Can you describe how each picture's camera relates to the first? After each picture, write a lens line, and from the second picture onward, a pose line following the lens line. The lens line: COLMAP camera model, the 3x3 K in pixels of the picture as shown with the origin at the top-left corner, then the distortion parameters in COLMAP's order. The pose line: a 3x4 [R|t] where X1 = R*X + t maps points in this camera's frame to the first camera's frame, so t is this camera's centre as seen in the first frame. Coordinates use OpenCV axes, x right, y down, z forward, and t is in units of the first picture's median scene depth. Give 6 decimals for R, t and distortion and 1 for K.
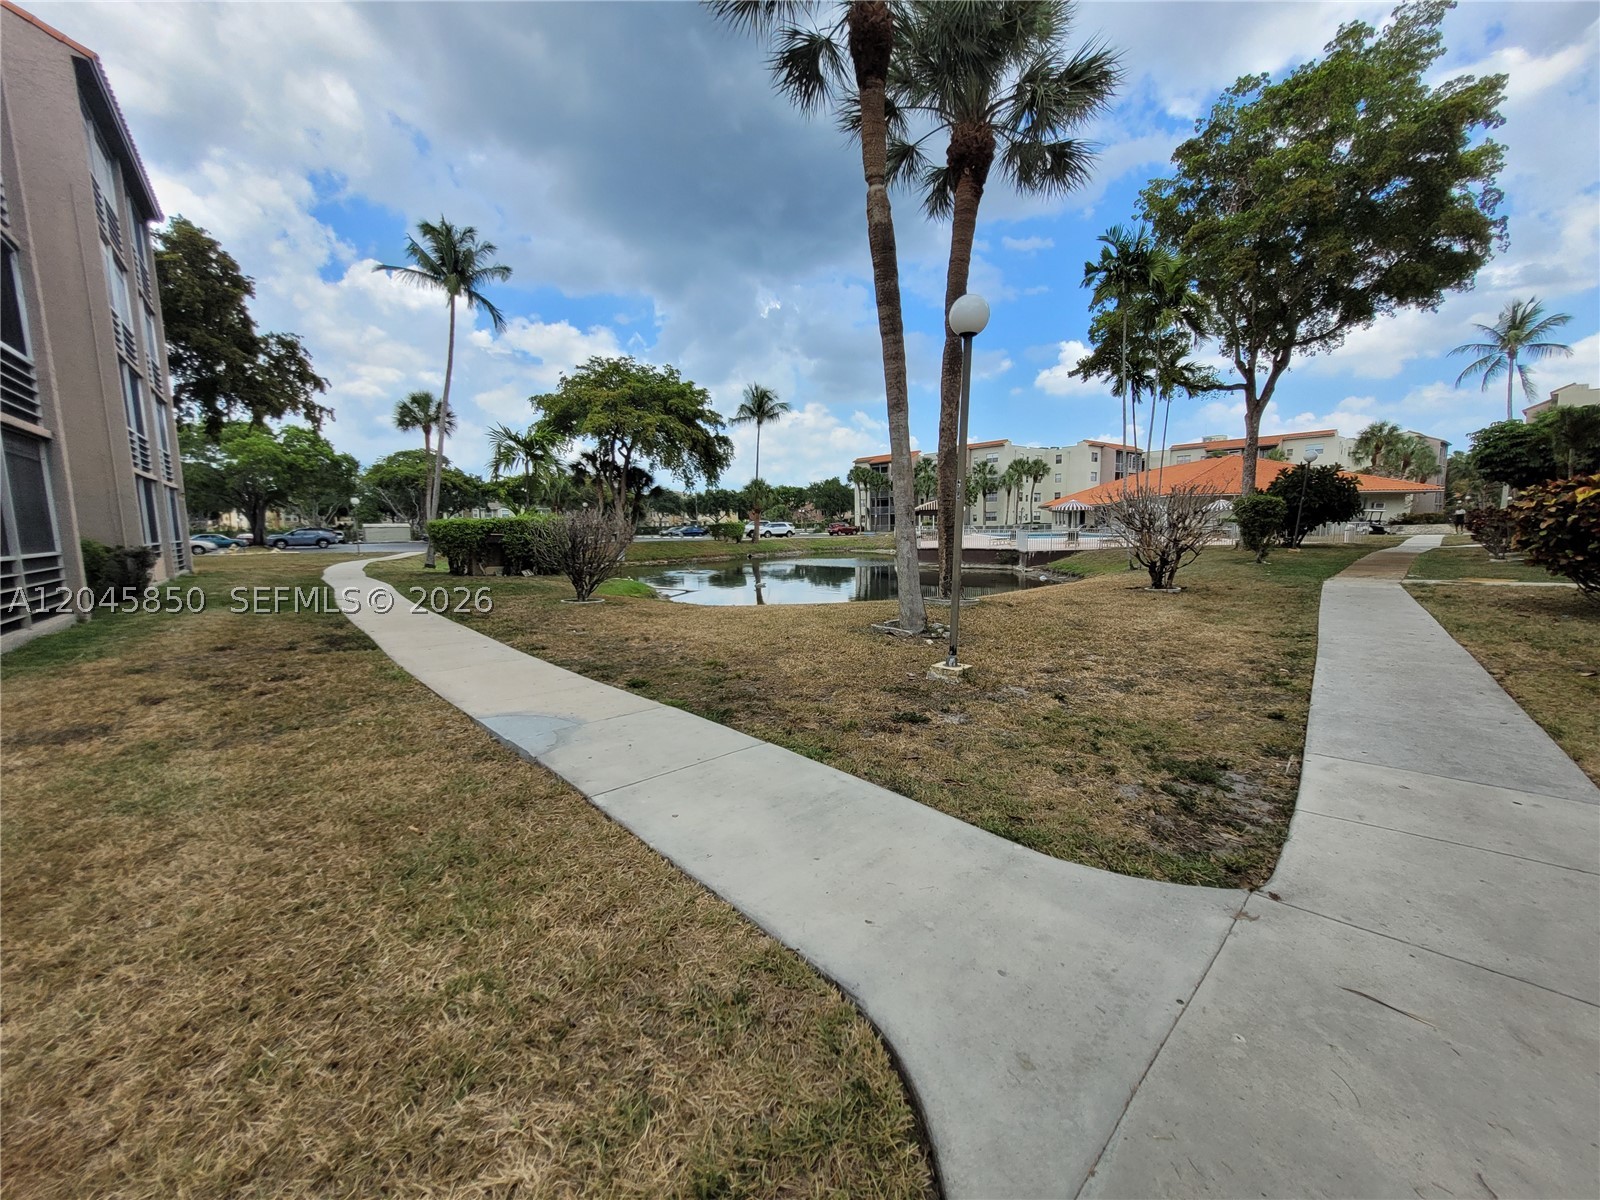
lens RADIAL K [[634.6, 0, 796.5], [0, 634.6, 605.6], [0, 0, 1]] dist [0.024526, -0.000296]
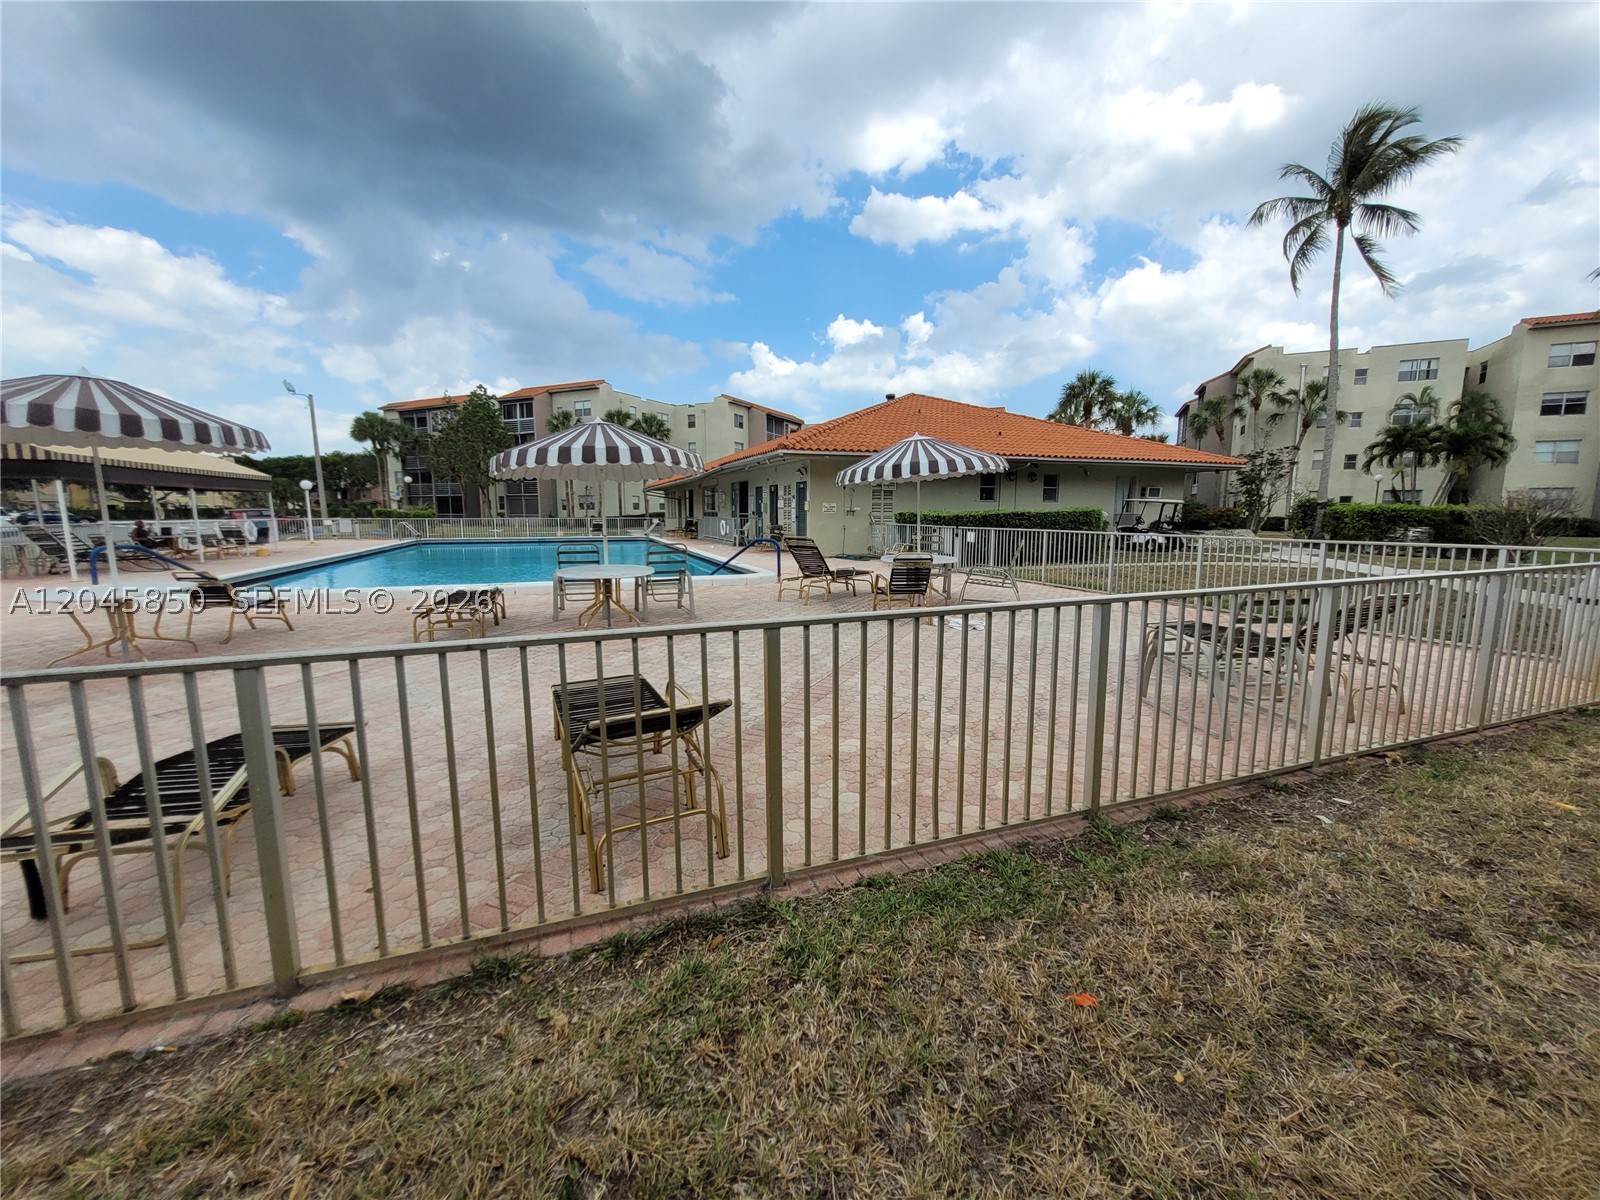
lens RADIAL K [[634.6, 0, 796.5], [0, 634.6, 605.6], [0, 0, 1]] dist [0.024526, -0.000296]
pose [[0.894864, -0.062422, 0.441951, 0.210397], [0.052924, 0.998026, 0.033802, -0.052447], [-0.443189, -0.006859, 0.896402, 0.357769]]
